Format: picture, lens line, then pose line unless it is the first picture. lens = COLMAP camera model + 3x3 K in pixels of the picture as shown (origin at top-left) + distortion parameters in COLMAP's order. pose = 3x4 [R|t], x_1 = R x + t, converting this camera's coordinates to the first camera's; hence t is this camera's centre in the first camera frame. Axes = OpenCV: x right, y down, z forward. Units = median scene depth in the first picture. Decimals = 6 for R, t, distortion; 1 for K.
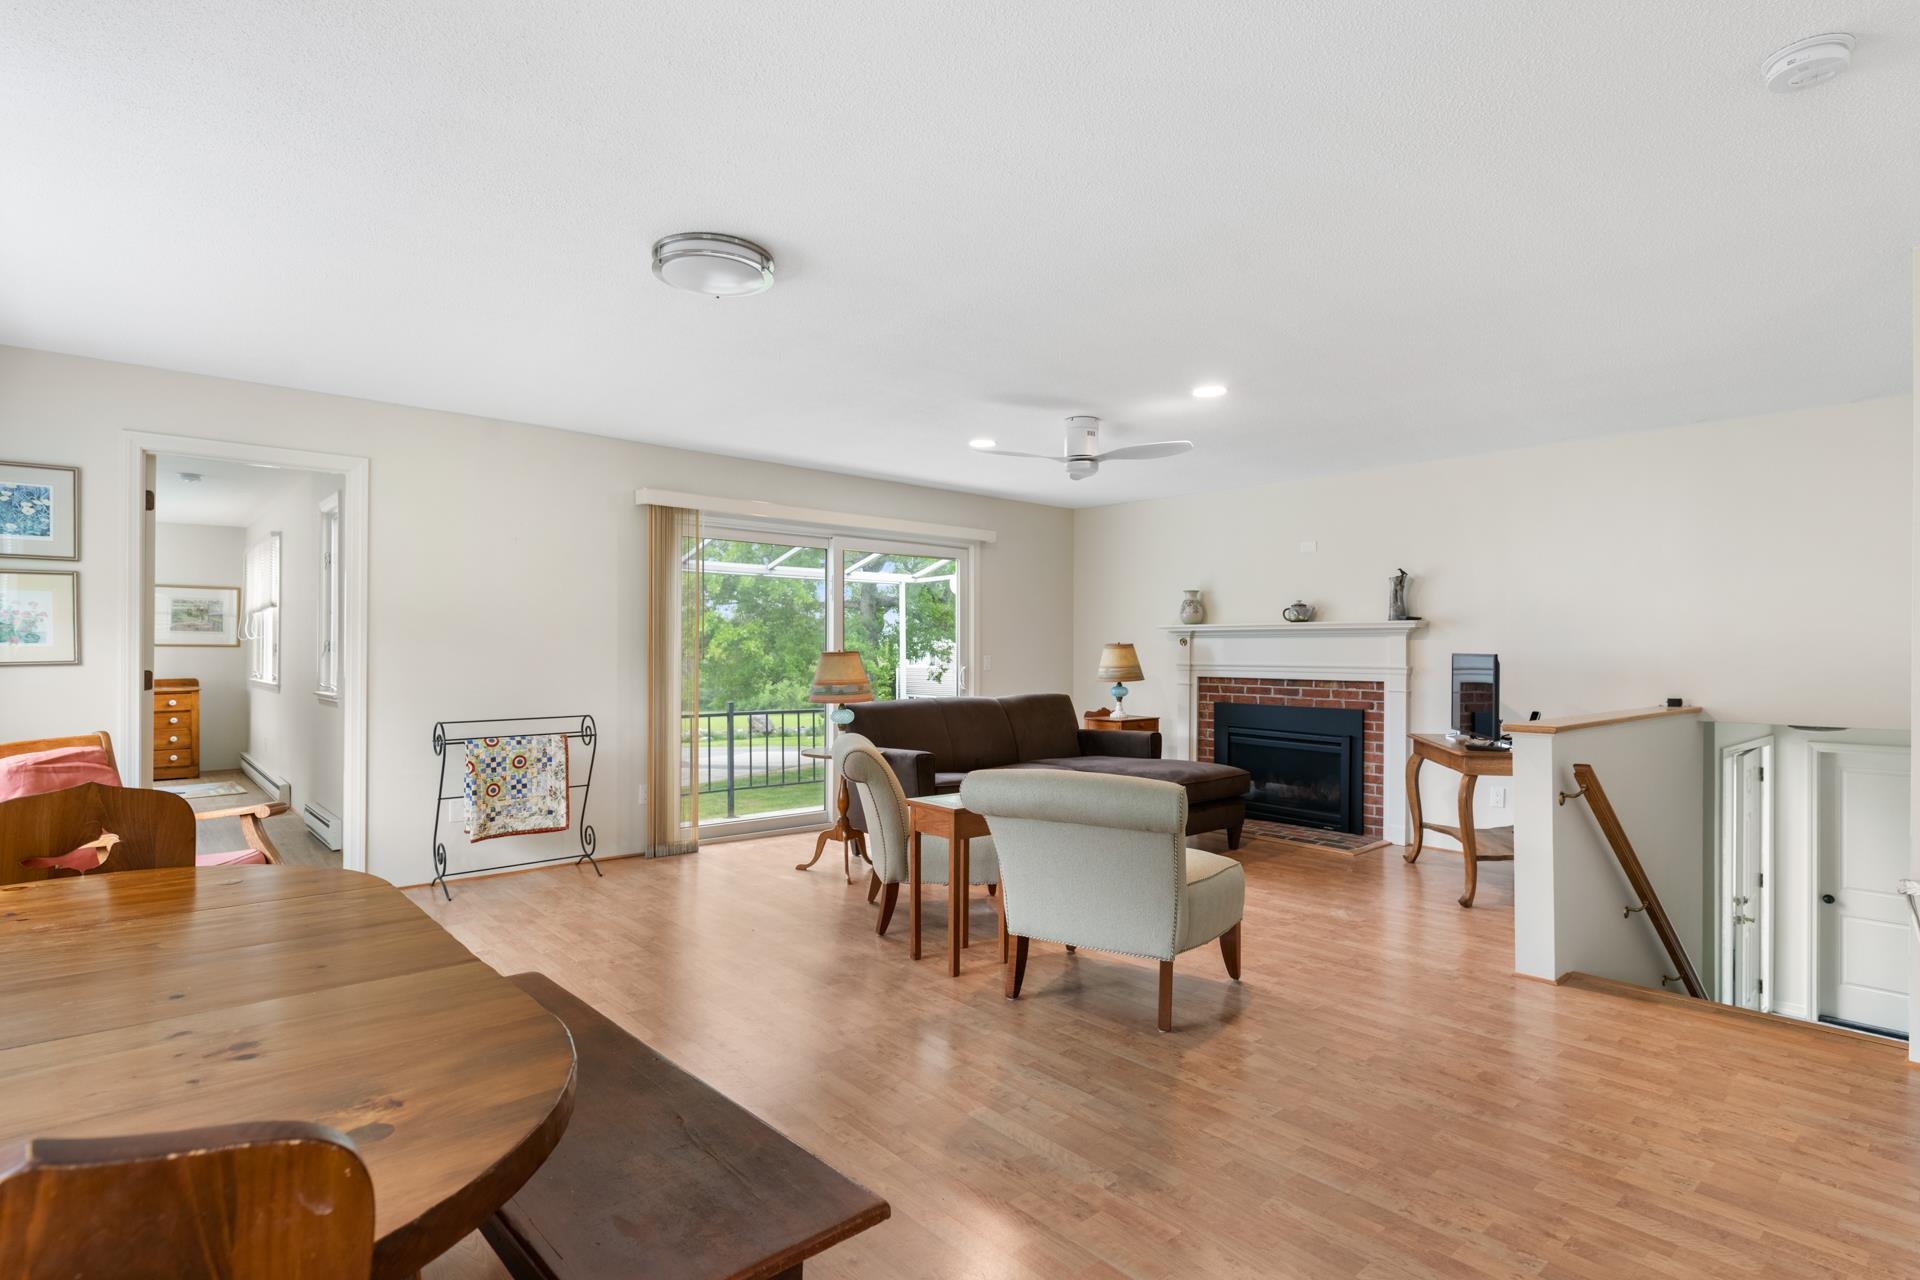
lens RADIAL K [[967.5, 0, 963.5], [0, 967.5, 650.5], [0, 0, 1]] dist [0.002858, -0.001012]
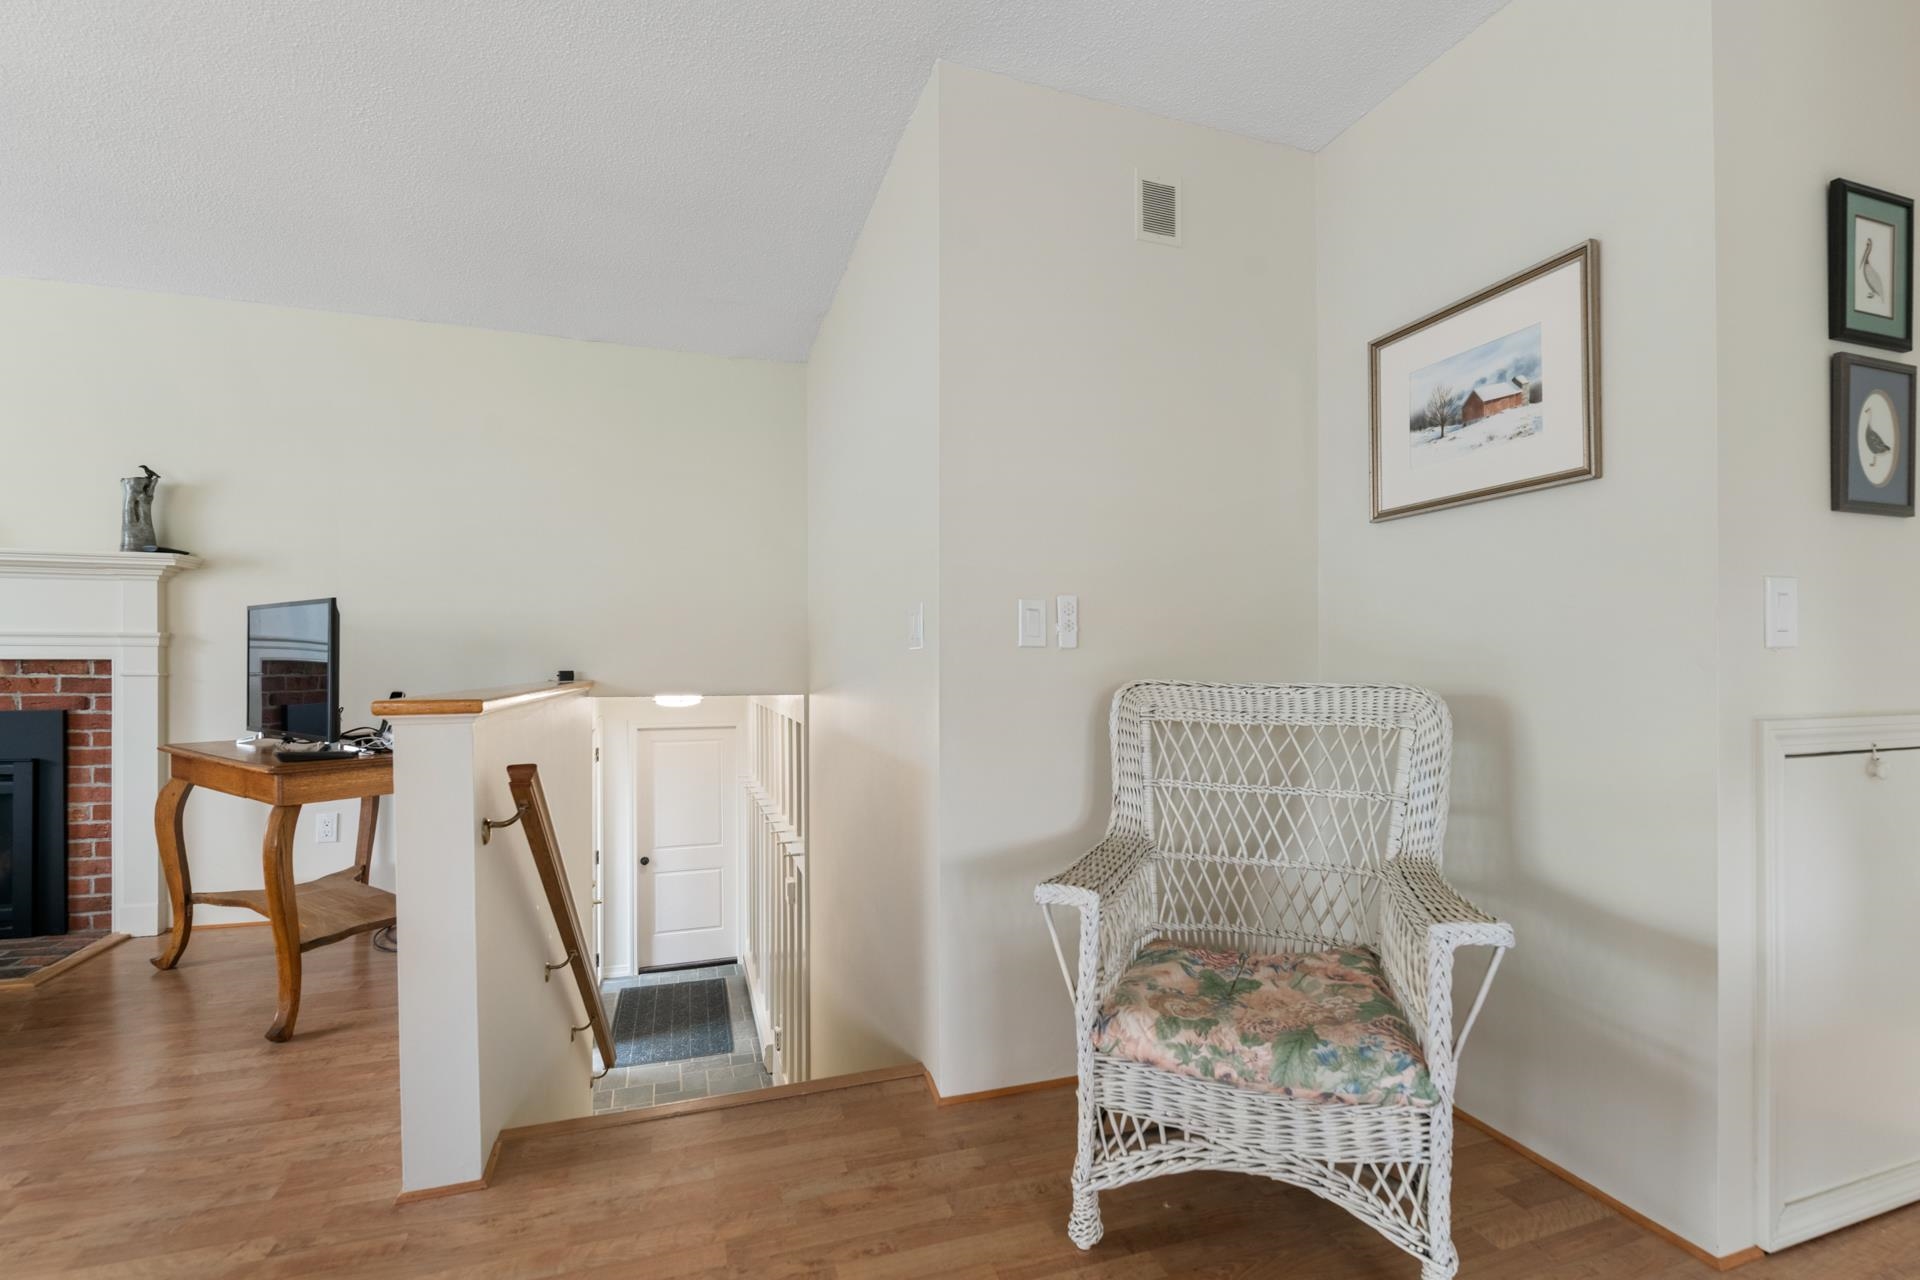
lens RADIAL K [[854.9, 0, 974.8], [0, 854.9, 665.3], [0, 0, 1]] dist [-0.000126, -0.005279]
pose [[0.384192, -0.005278, 0.923238, 0.163454], [0.000385, 0.999984, 0.005556, 0.032927], [-0.923253, -0.001779, 0.384188, 0.328392]]
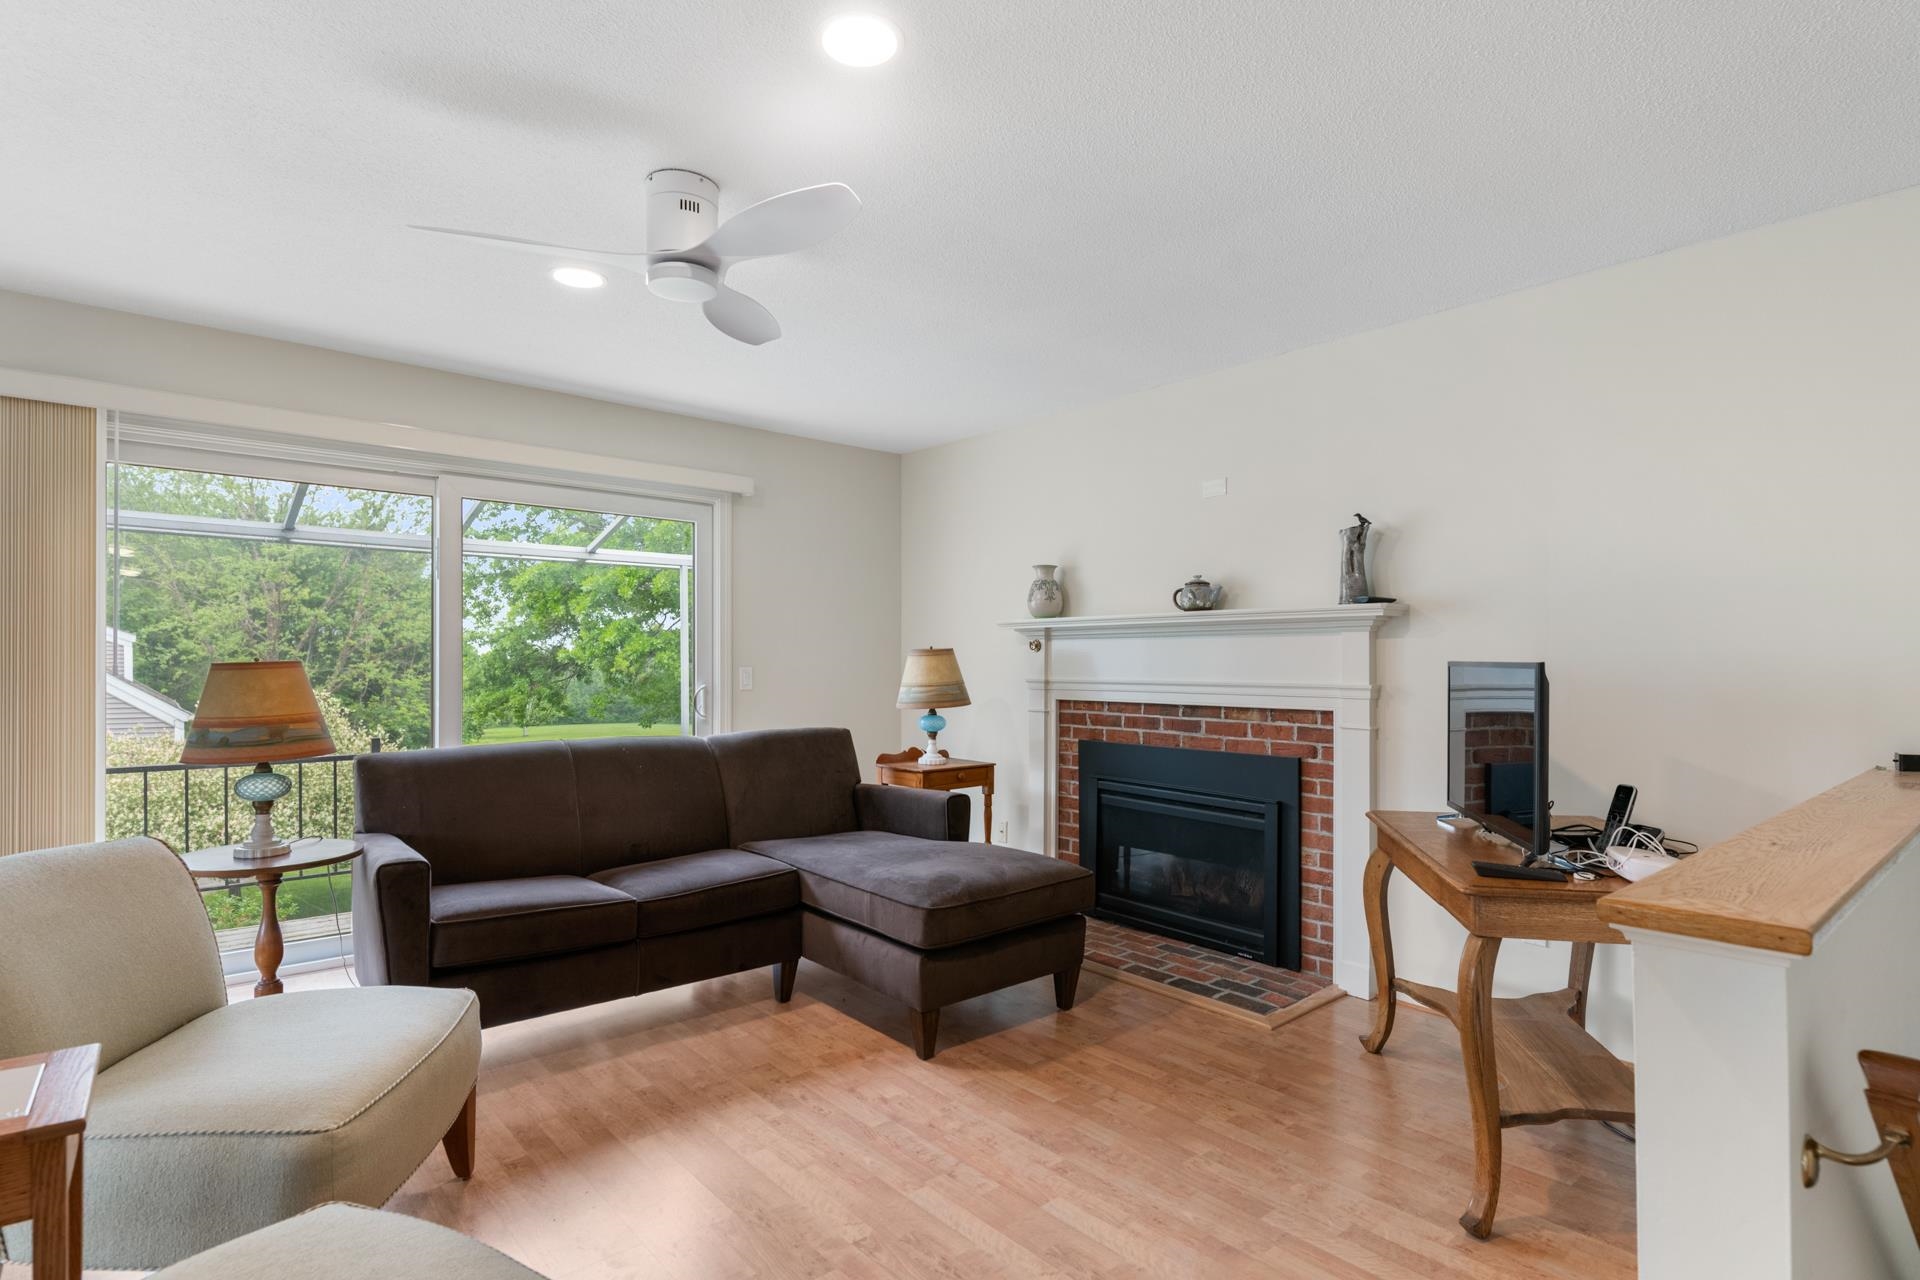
lens RADIAL K [[959.5, 0, 962.5], [0, 959.5, 658.0], [0, 0, 1]] dist [0.013030, -0.014236]
pose [[0.999932, -0.002125, -0.011424, 0.217461], [0.002067, 0.999985, -0.005041, 0.002818], [0.011435, 0.005017, 0.999922, 0.418241]]
